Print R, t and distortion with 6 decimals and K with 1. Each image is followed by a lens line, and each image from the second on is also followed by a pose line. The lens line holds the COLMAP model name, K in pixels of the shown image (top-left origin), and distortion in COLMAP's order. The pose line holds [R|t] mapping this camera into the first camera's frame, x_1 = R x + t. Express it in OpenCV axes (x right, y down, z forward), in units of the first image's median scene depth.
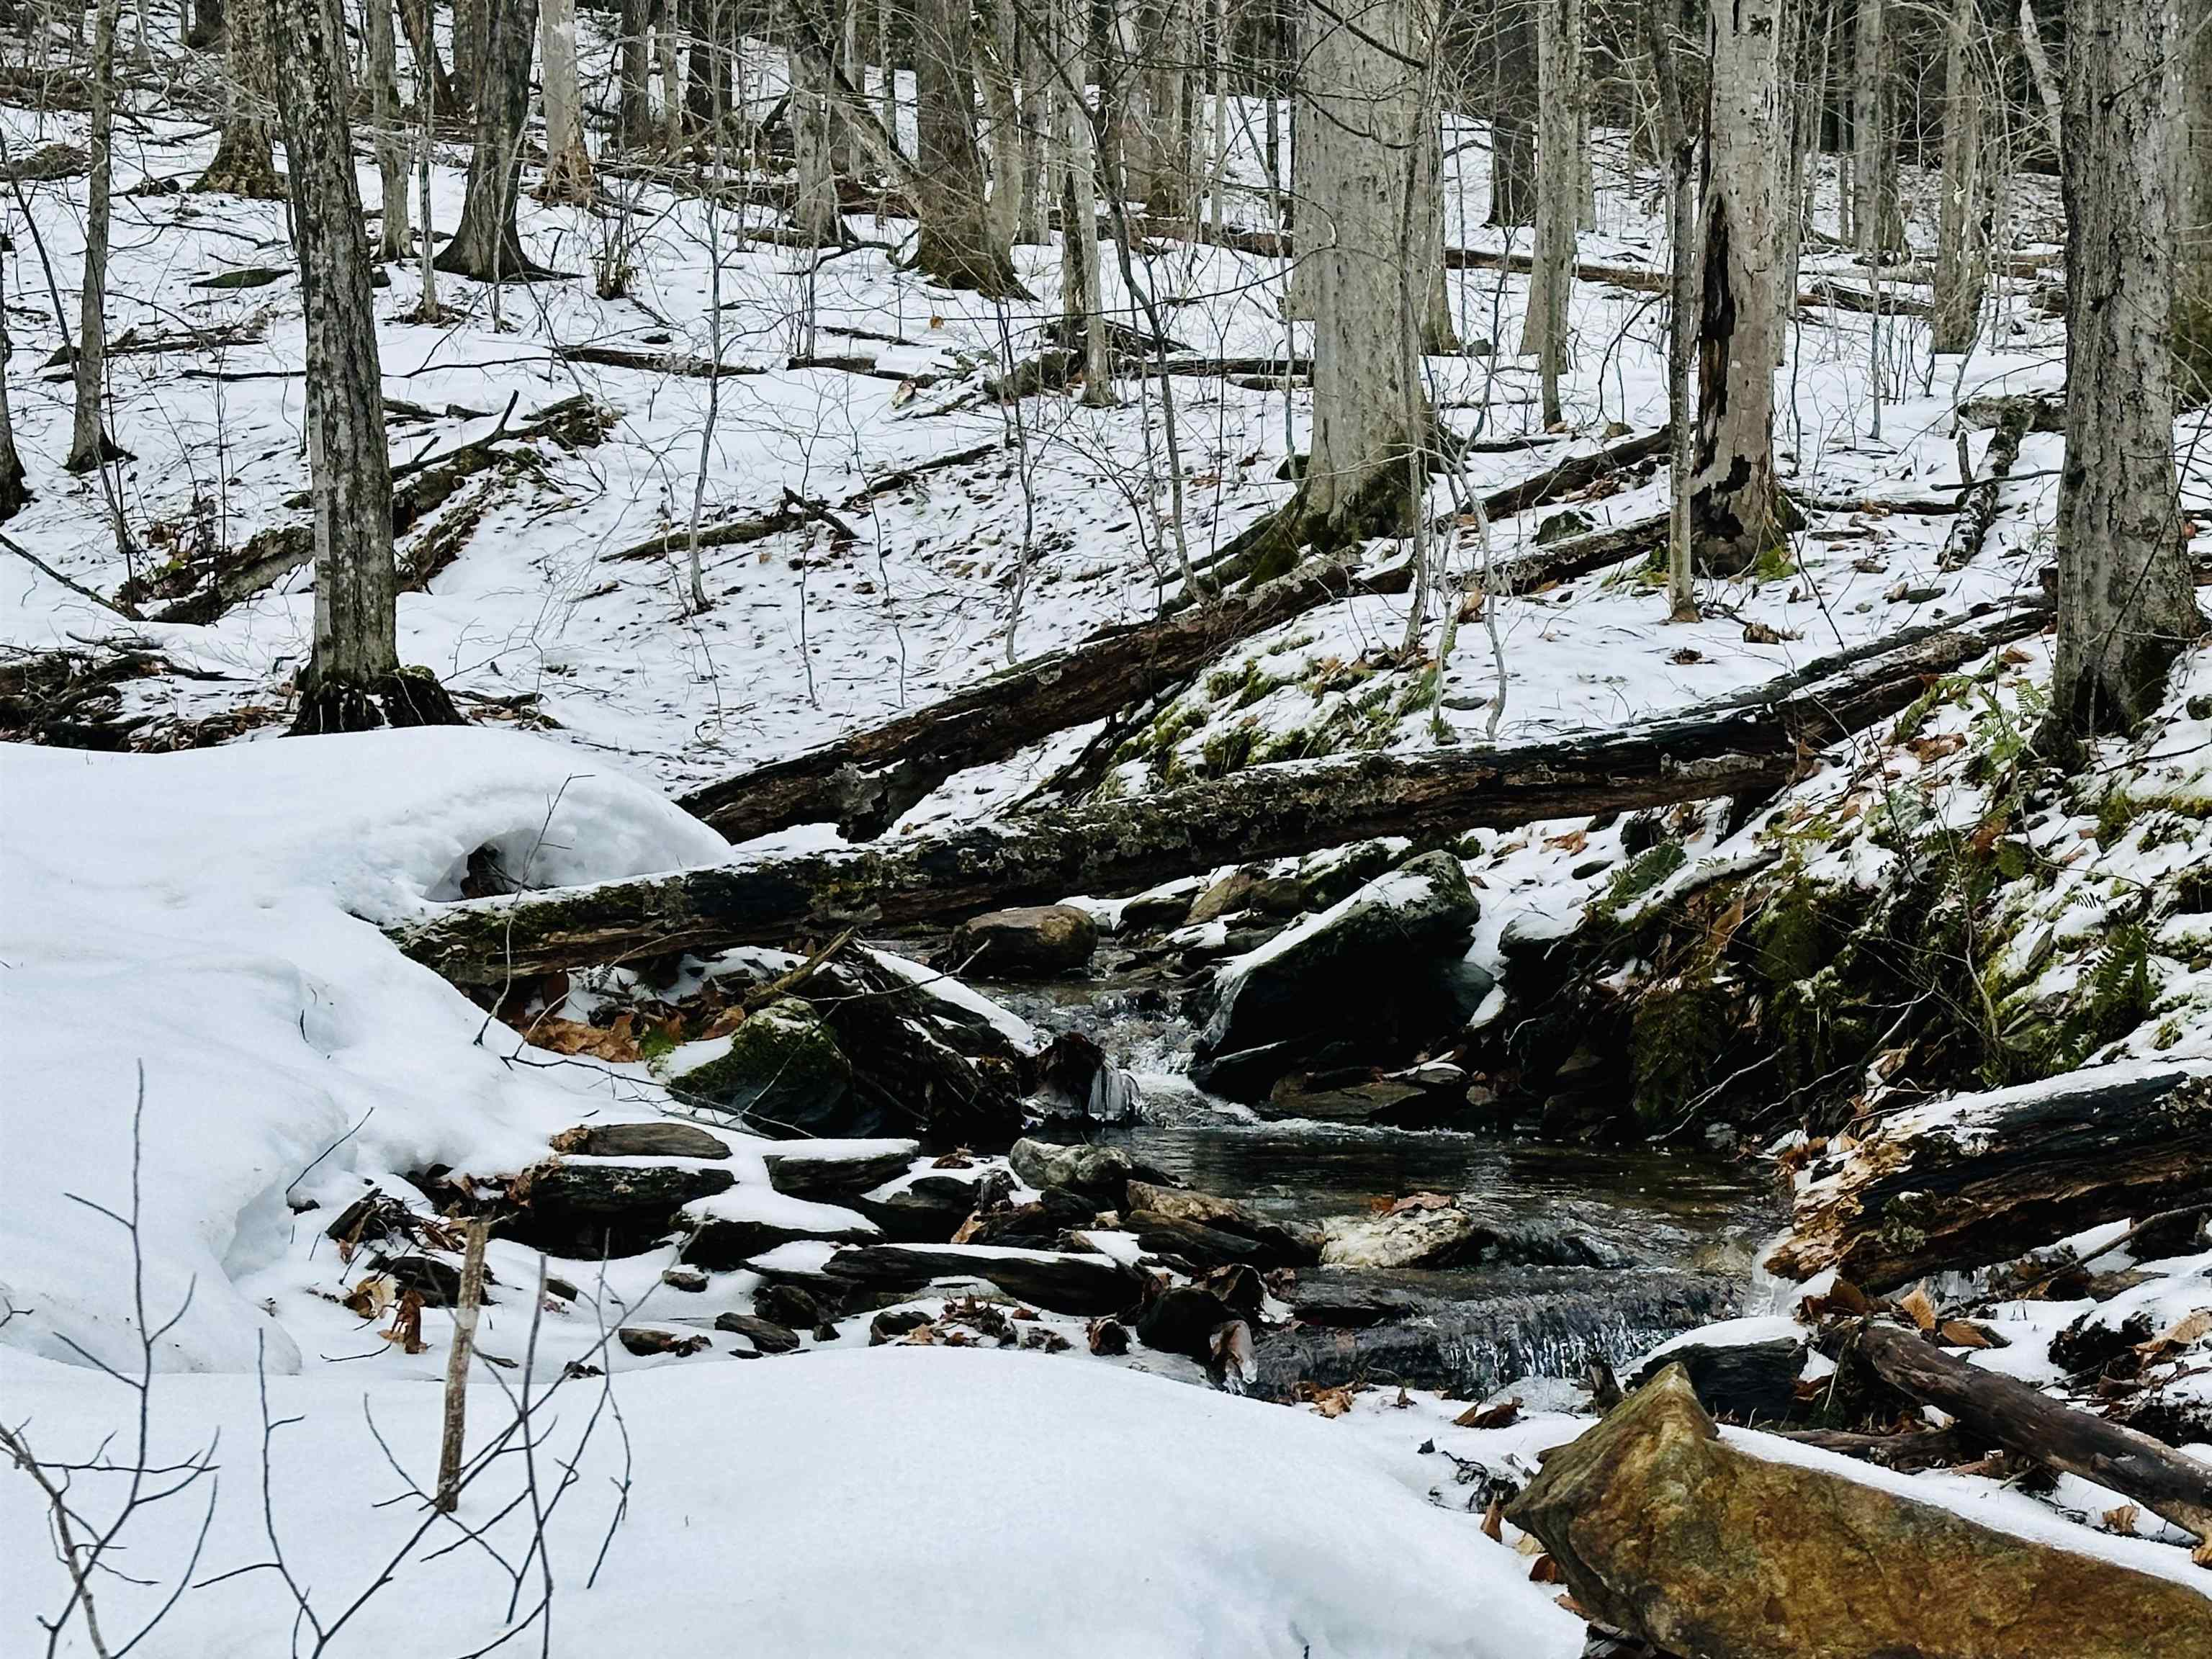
lens RADIAL K [[4401.5, 0, 1108.5], [0, 4401.5, 848.7], [0, 0, 1]] dist [0.187804, 0.000000]
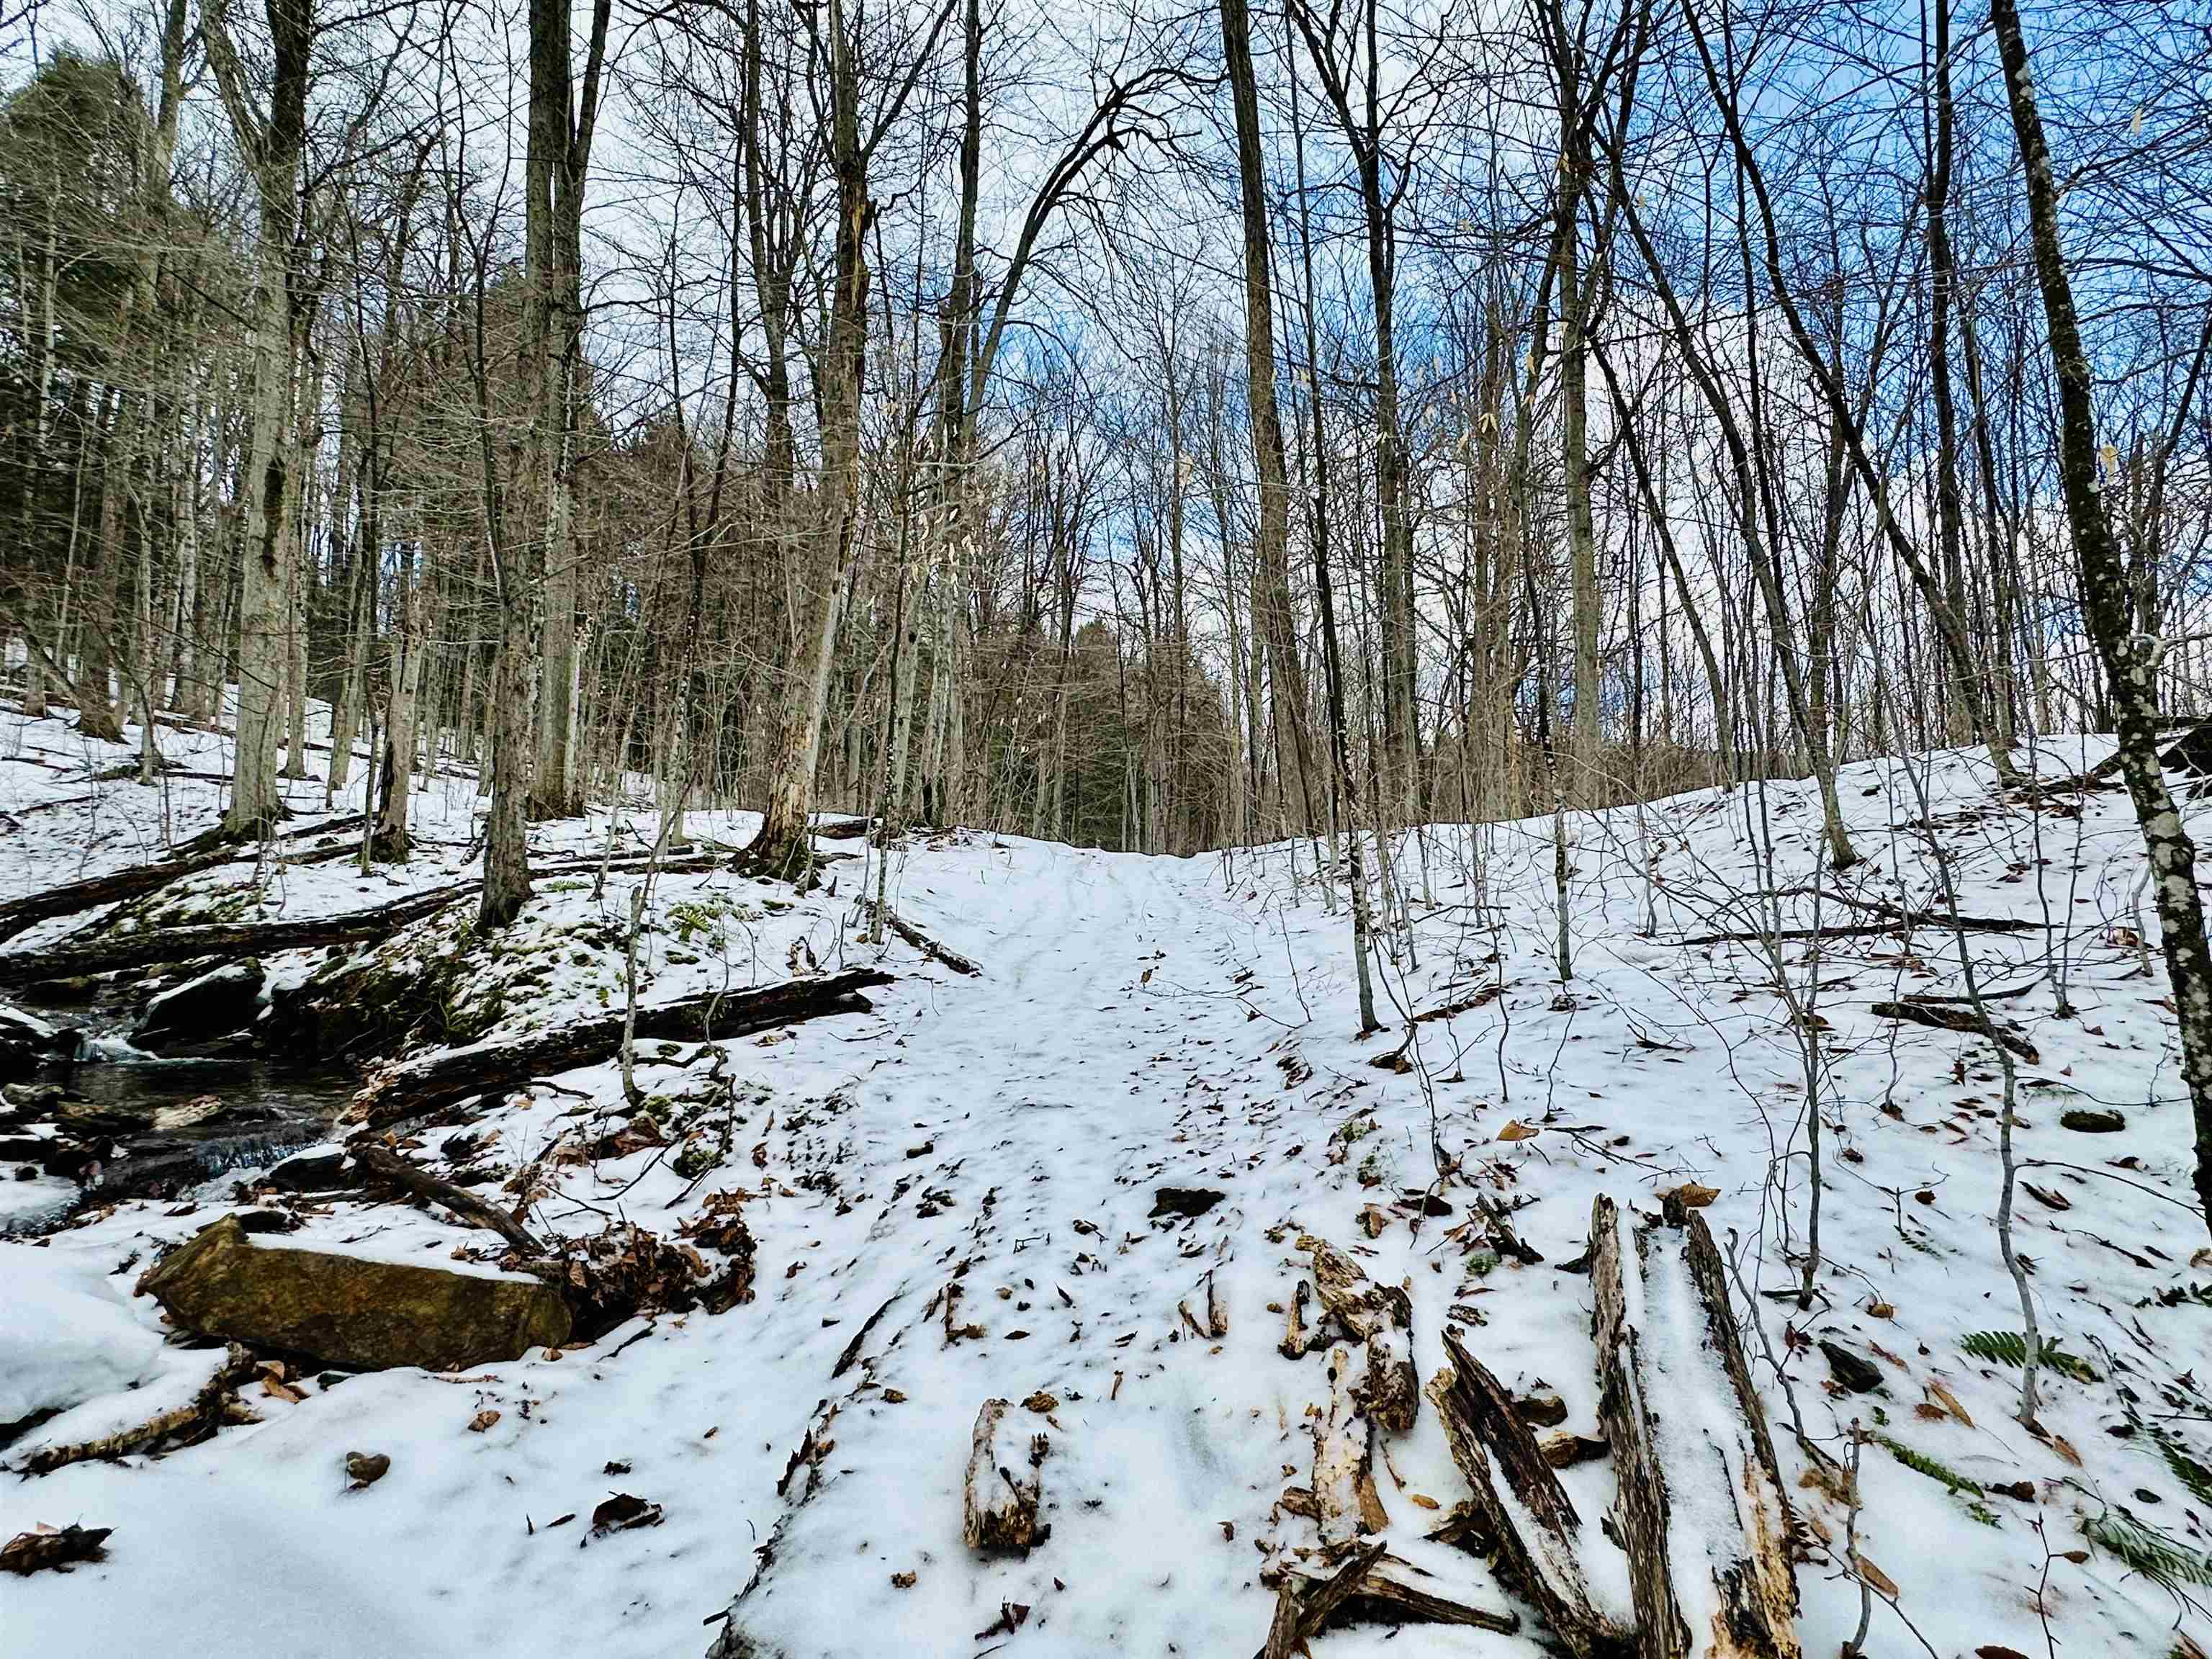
lens RADIAL K [[1168.1, 0, 1111.4], [0, 1168.1, 841.0], [0, 0, 1]] dist [0.001791, -0.002255]
pose [[0.778706, 0.065126, 0.624000, 0.034726], [-0.013978, 0.996152, -0.086523, -0.018337], [-0.627234, 0.058654, 0.776619, 0.055619]]
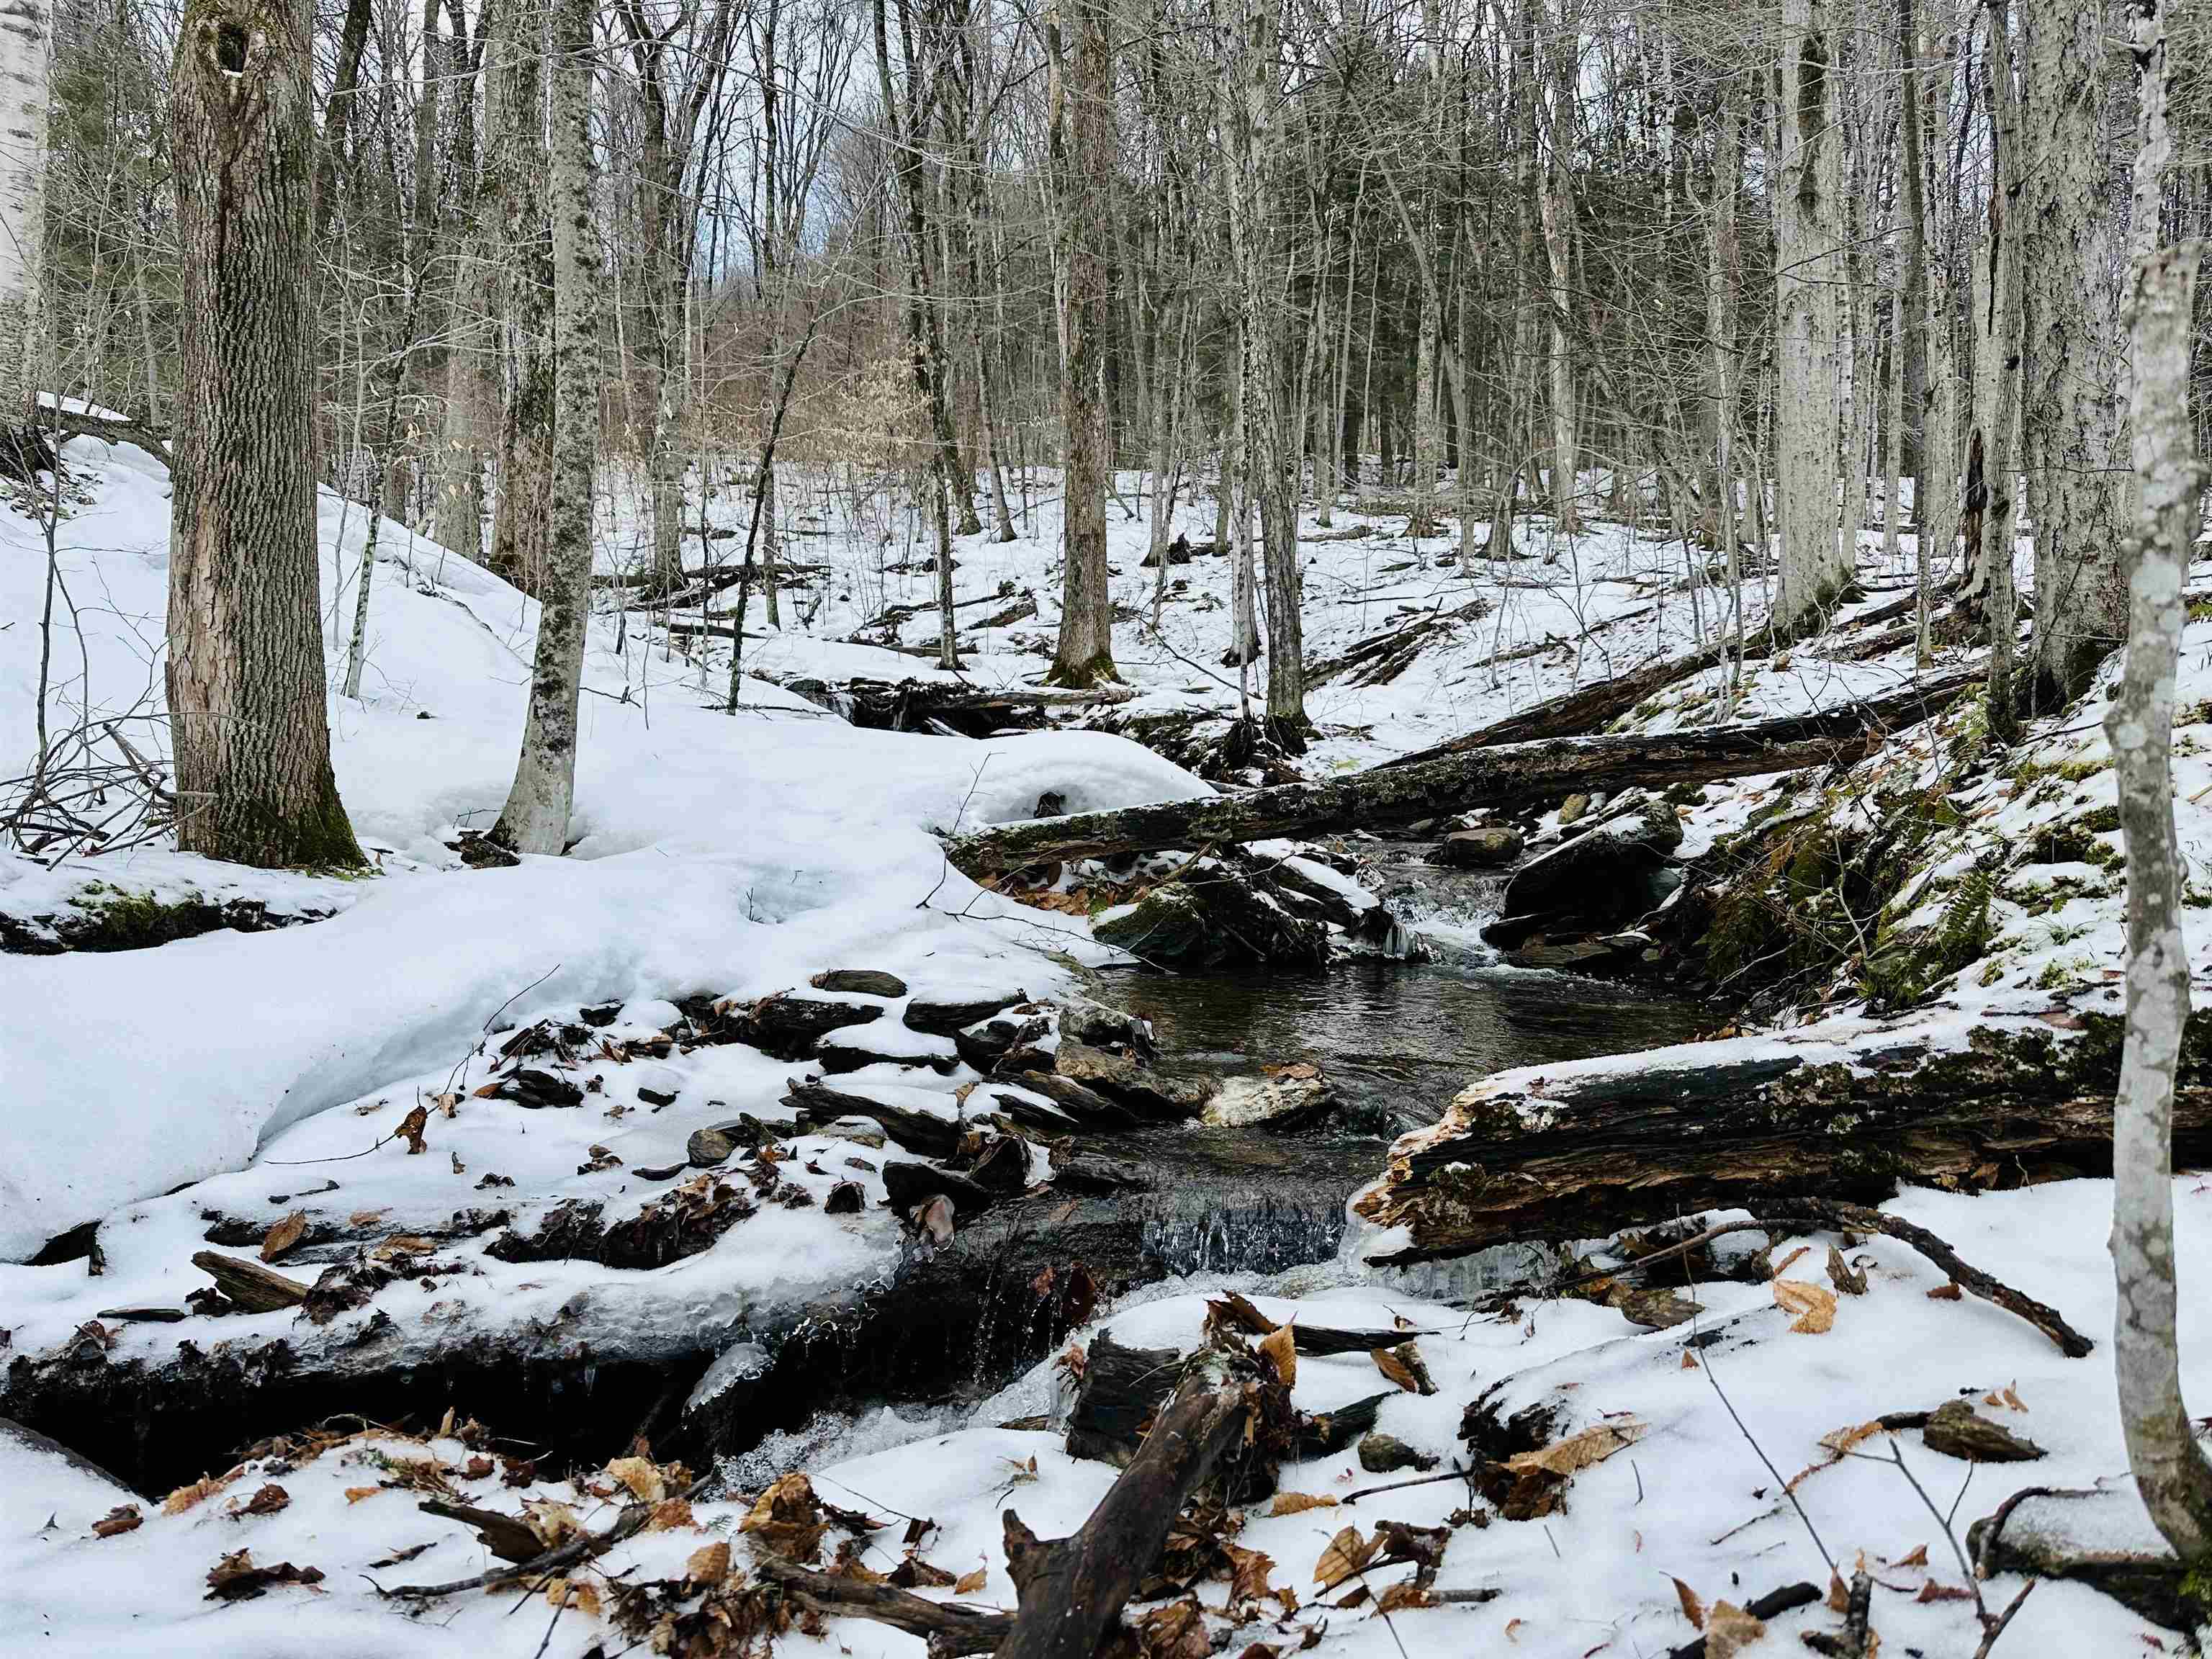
lens RADIAL K [[1539.2, 0, 1091.9], [0, 1539.2, 822.0], [0, 0, 1]] dist [0.053055, -0.033763]
pose [[0.888584, 0.016366, -0.458423, 0.166655], [-0.007717, 0.999755, 0.020734, -0.002109], [0.458650, -0.014886, 0.888492, 0.421425]]
